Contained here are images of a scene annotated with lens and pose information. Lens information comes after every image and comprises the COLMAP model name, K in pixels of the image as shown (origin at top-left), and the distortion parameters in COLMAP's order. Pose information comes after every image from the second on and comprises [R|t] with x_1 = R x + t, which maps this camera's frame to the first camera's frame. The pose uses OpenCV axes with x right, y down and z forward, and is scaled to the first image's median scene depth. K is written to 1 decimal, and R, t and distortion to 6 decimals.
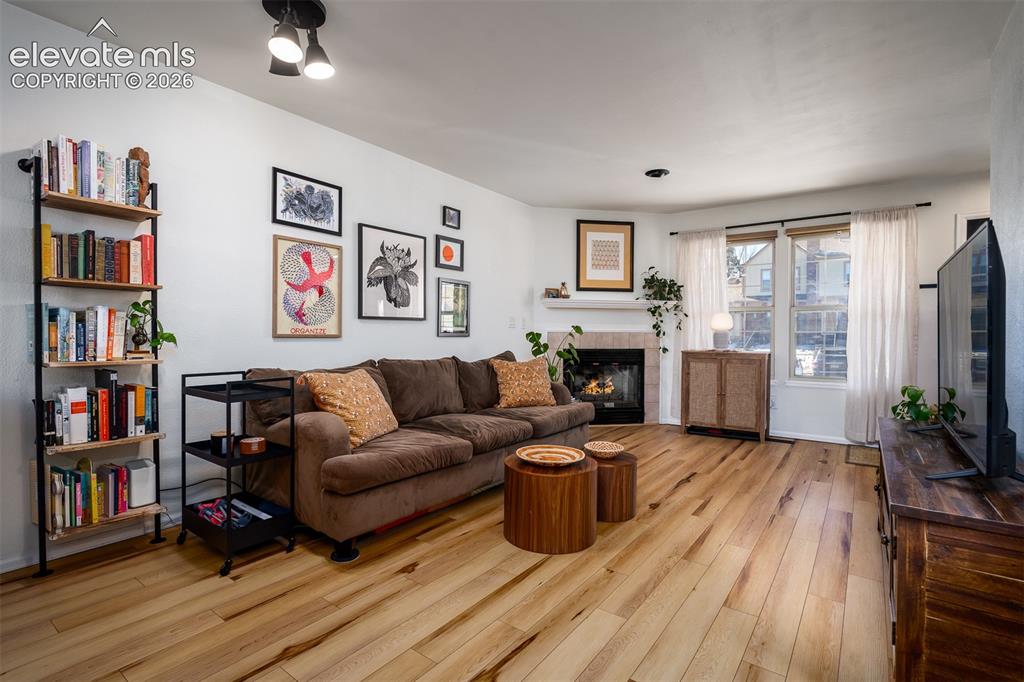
lens RADIAL K [[483.8, 0, 504.7], [0, 483.8, 341.0], [0, 0, 1]] dist [-0.002333, -0.000510]
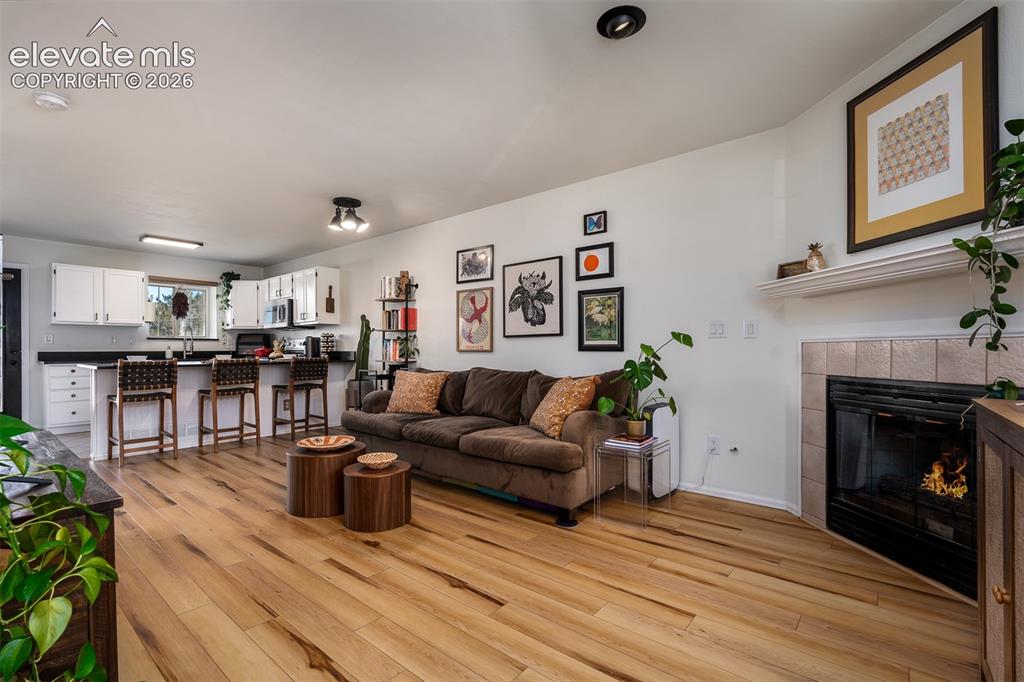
lens RADIAL K [[457.6, 0, 515.5], [0, 457.6, 348.8], [0, 0, 1]] dist [0.001097, -0.001127]
pose [[-0.046606, -0.012350, -0.998837, 0.716962], [-0.015671, 0.999810, -0.011631, -0.001068], [0.998790, 0.015111, -0.046790, 0.827417]]
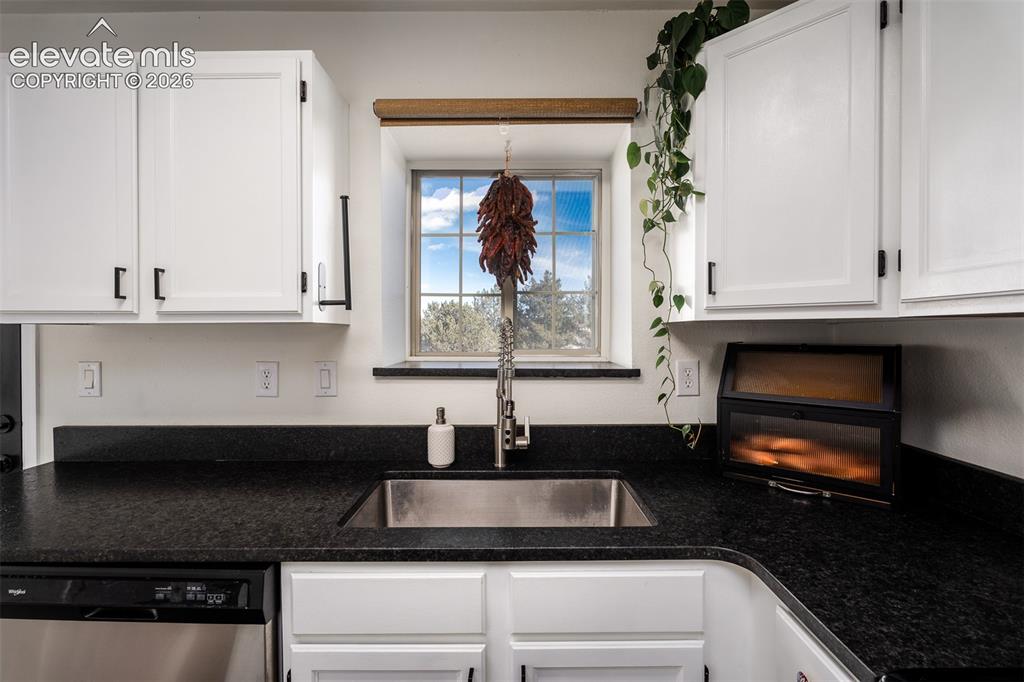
lens RADIAL K [[457.6, 0, 499.0], [0, 457.6, 336.2], [0, 0, 1]] dist [0.001097, -0.001127]
pose [[-0.811982, 0.001442, -0.583681, -0.516090], [-0.016009, 0.999566, 0.024740, -0.067429], [0.583463, 0.029433, -0.811606, -0.046251]]
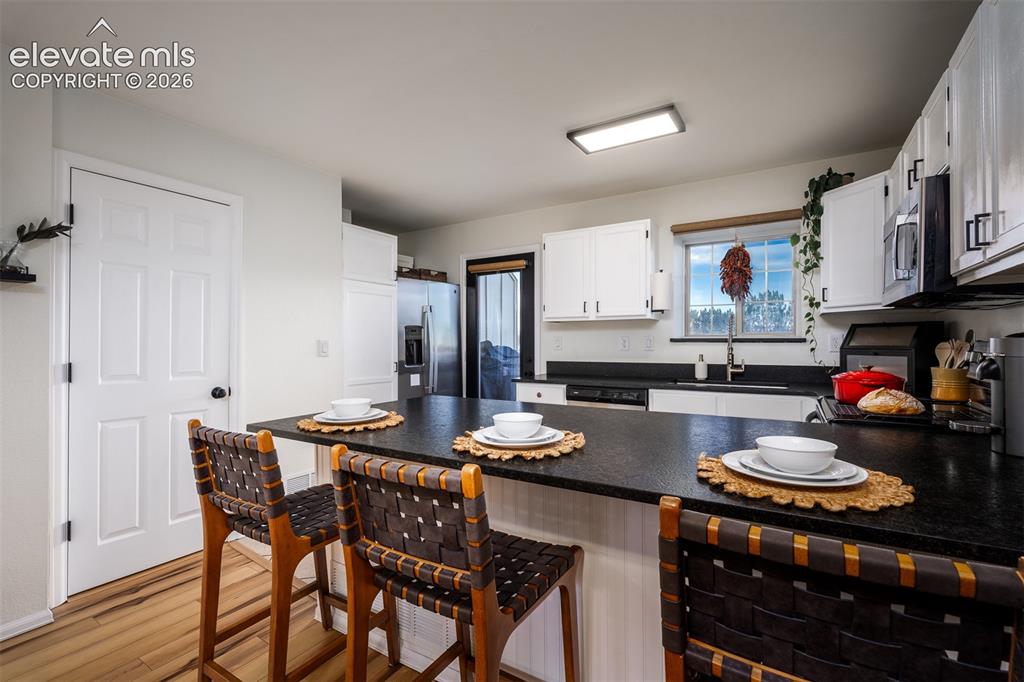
lens RADIAL K [[457.6, 0, 506.7], [0, 457.6, 339.9], [0, 0, 1]] dist [0.001097, -0.001127]
pose [[-0.995612, -0.001370, -0.093564, -0.285503], [-0.003090, 0.999829, 0.018242, -0.045490], [0.093523, 0.018451, -0.995446, 0.382425]]
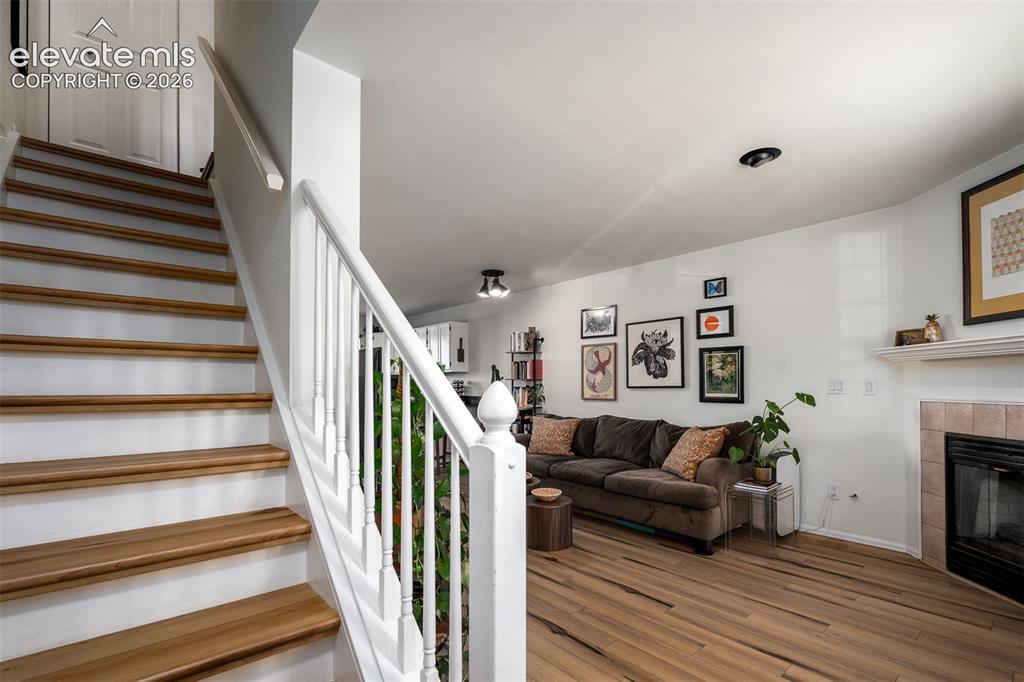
lens RADIAL K [[457.6, 0, 537.2], [0, 457.6, 376.7], [0, 0, 1]] dist [0.001097, -0.001127]
pose [[-0.183065, -0.031122, -0.982608, 0.856747], [-0.021138, 0.999392, -0.027716, -0.027443], [0.982873, 0.015697, -0.183612, 0.748556]]
